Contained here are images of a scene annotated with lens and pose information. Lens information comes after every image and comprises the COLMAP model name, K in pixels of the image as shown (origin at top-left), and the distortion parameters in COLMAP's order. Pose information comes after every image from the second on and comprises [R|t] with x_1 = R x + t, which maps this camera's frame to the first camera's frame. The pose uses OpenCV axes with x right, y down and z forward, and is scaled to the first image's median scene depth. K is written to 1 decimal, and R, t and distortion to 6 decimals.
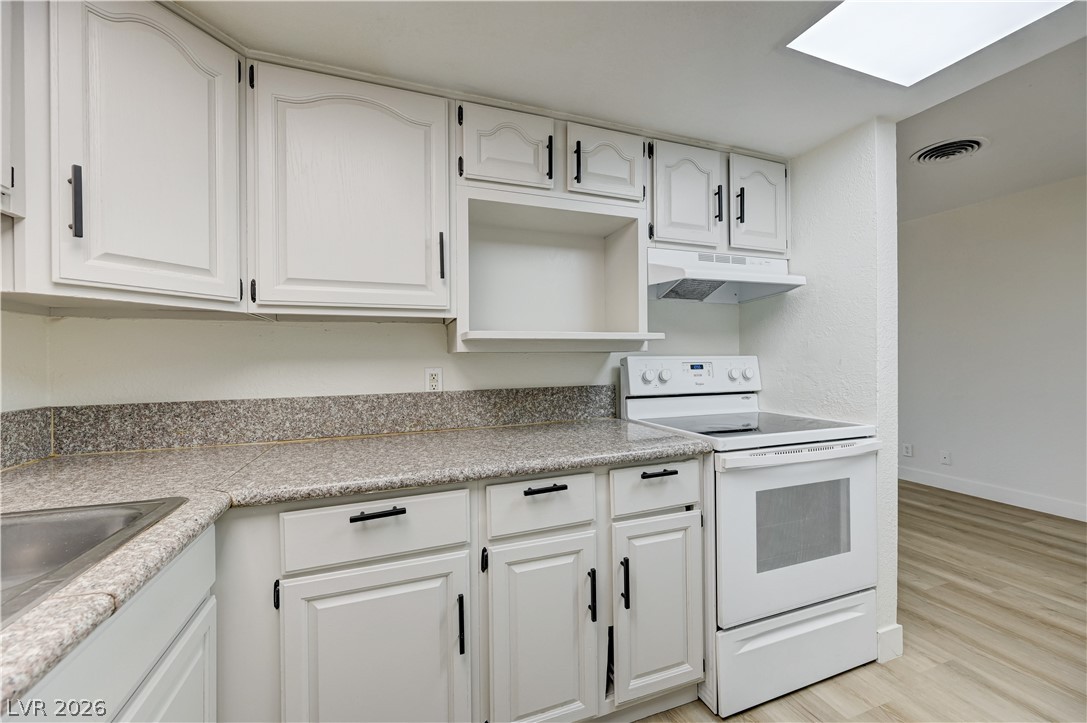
lens RADIAL K [[434.7, 0, 551.7], [0, 434.7, 358.8], [0, 0, 1]] dist [0.000135, 0.000062]
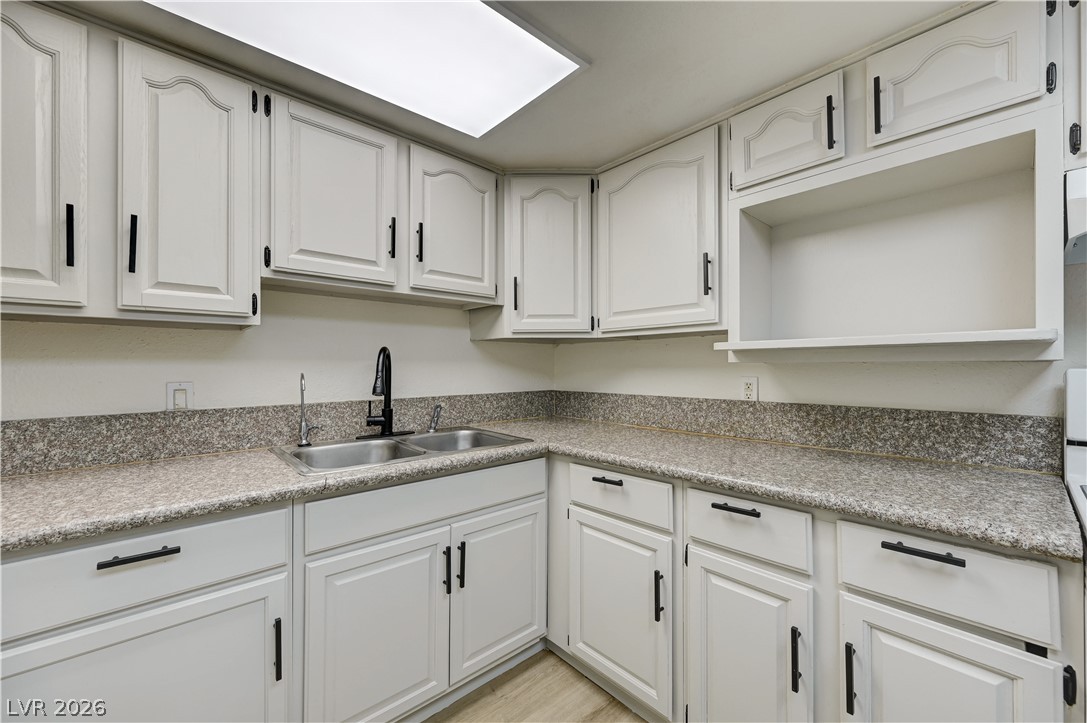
lens RADIAL K [[430.1, 0, 544.3], [0, 430.1, 363.5], [0, 0, 1]] dist [-0.001078, -0.000039]
pose [[0.364322, 0.004402, -0.931263, 0.513411], [-0.003850, 0.999987, 0.003220, -0.013181], [0.931265, 0.002412, 0.364335, 0.197901]]
